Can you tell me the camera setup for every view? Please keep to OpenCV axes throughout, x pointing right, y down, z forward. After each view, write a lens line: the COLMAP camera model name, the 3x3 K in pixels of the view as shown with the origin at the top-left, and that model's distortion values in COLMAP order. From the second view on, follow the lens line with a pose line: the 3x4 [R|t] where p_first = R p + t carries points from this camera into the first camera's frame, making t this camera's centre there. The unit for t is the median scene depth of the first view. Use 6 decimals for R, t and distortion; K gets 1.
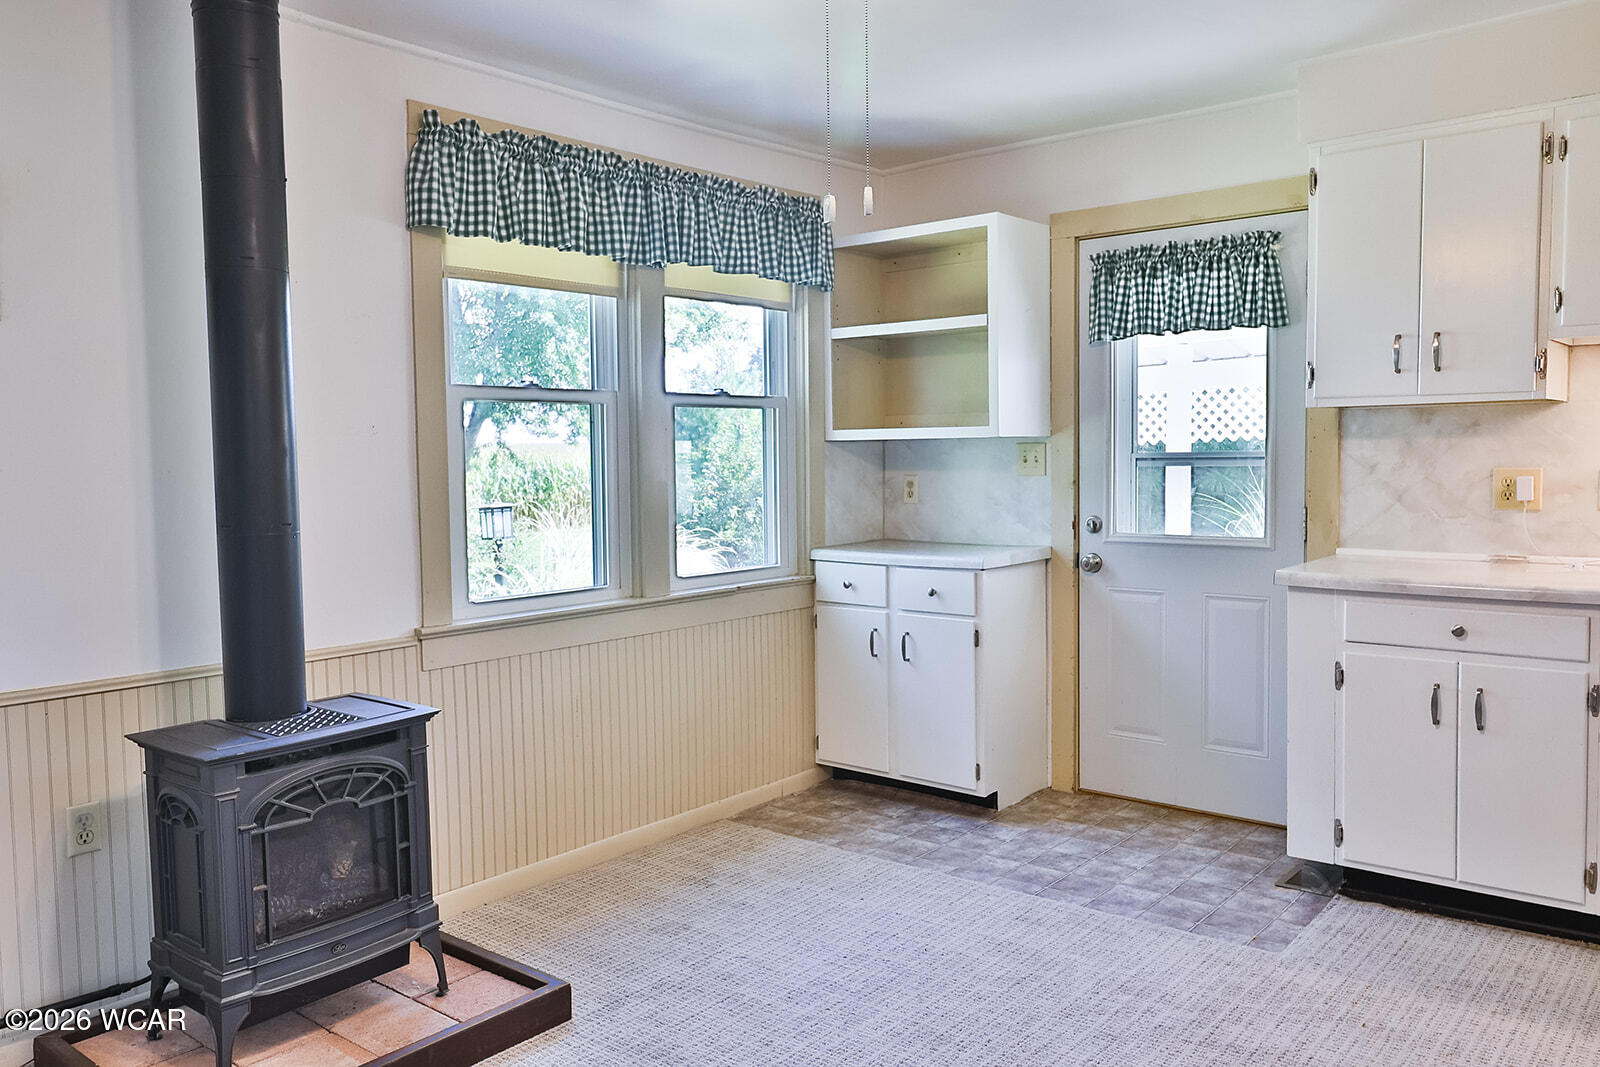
lens RADIAL K [[1223.3, 0, 813.3], [0, 1223.3, 527.0], [0, 0, 1]] dist [0.008466, -0.007736]
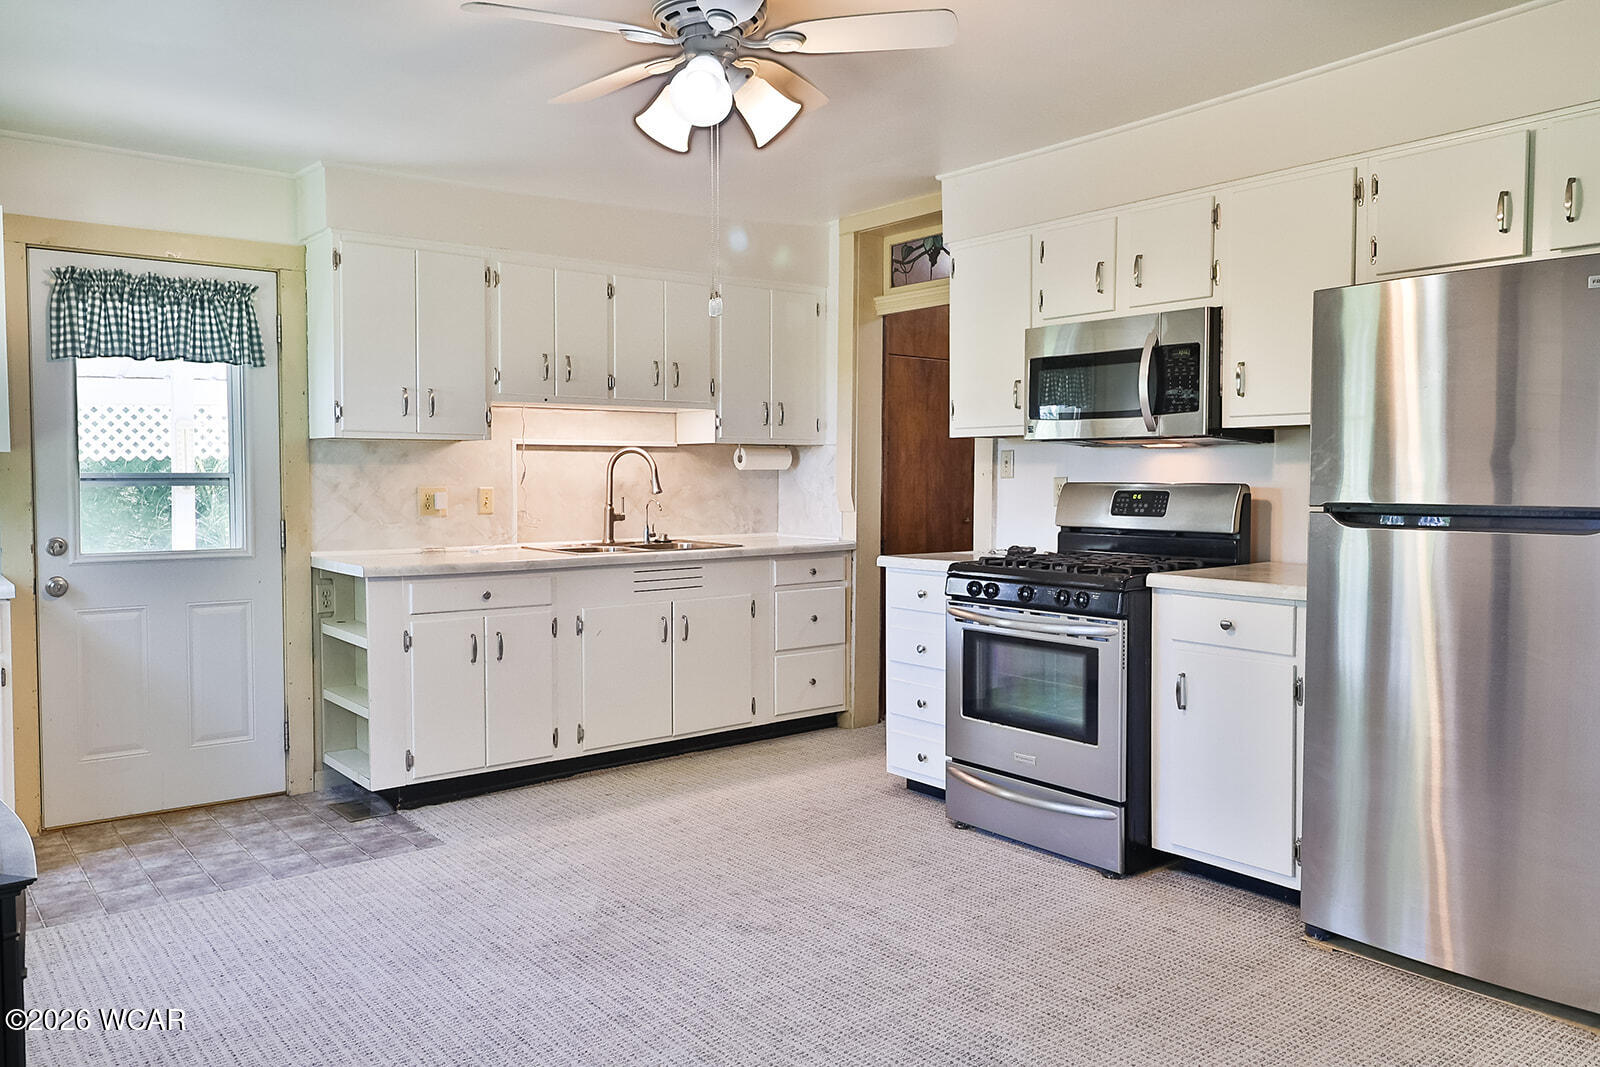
lens RADIAL K [[1223.3, 0, 809.9], [0, 1223.3, 531.5], [0, 0, 1]] dist [0.008466, -0.007736]
pose [[0.195429, -0.027929, 0.980320, -0.670770], [0.059577, 0.998086, 0.016558, 0.005992], [-0.978907, 0.055169, 0.196719, 0.260964]]
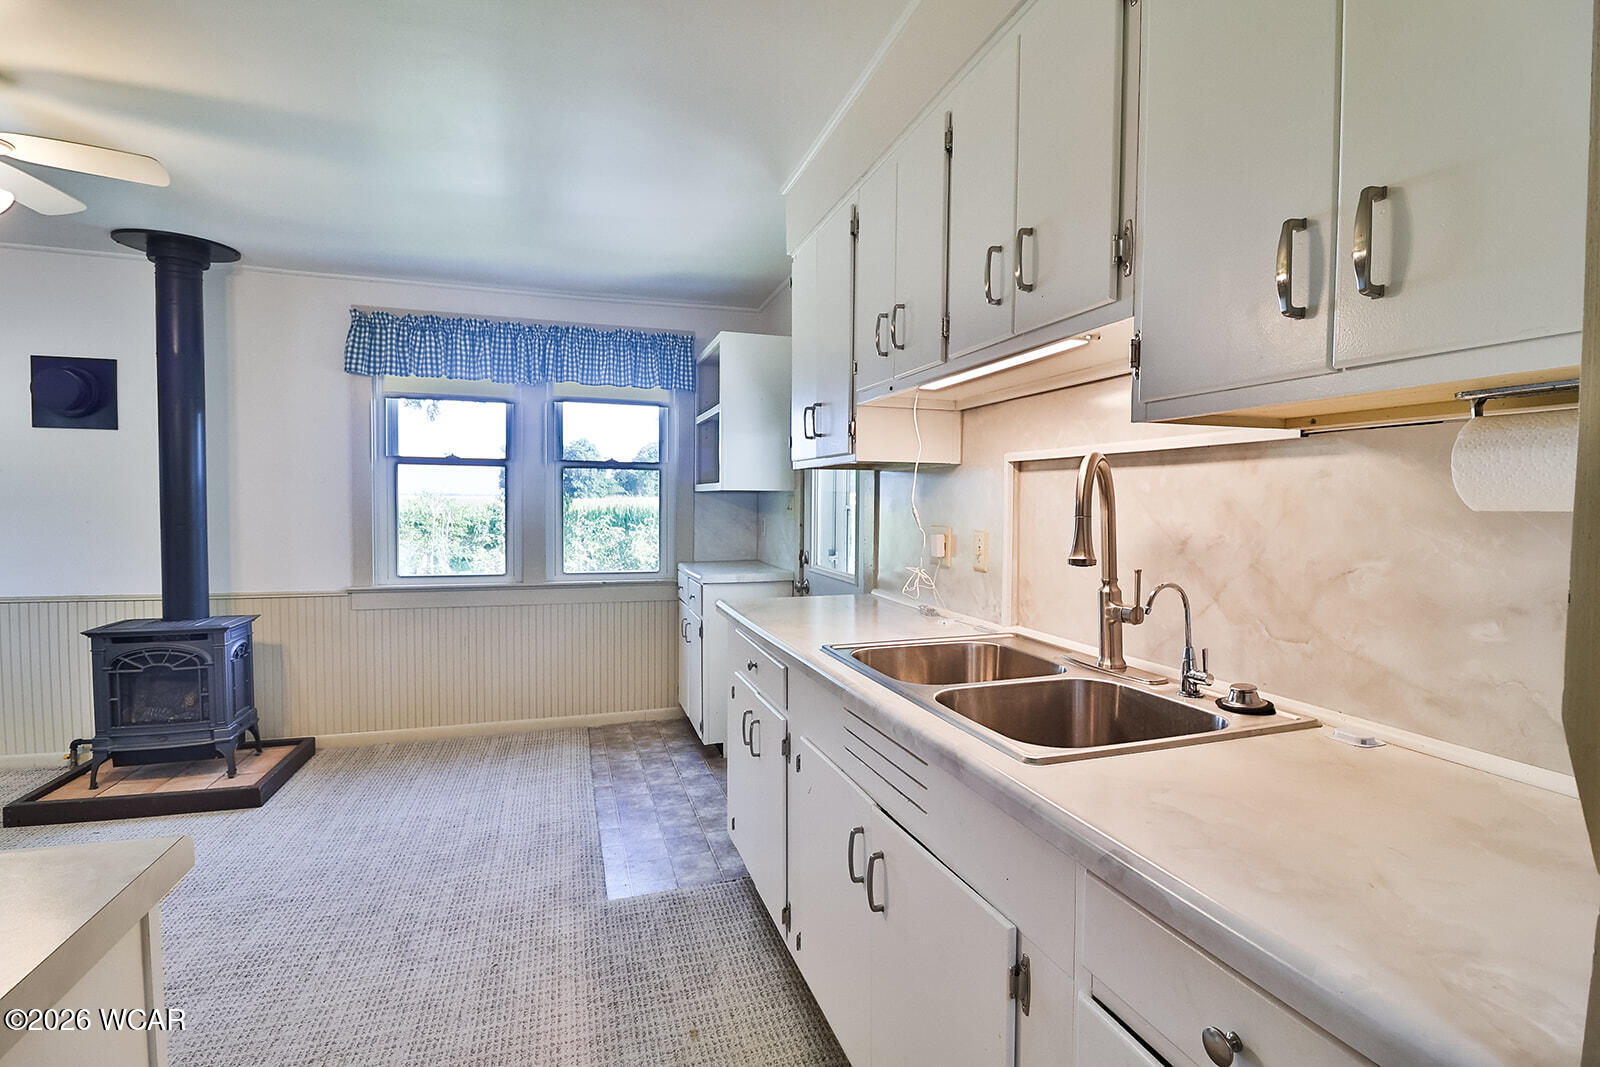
lens RADIAL K [[748.7, 0, 801.3], [0, 748.7, 526.0], [0, 0, 1]] dist [-0.005420, -0.008542]
pose [[0.845946, 0.042506, -0.531572, 0.751675], [-0.057065, 0.998310, -0.010984, -0.031136], [0.530207, 0.039626, 0.846942, 0.351019]]
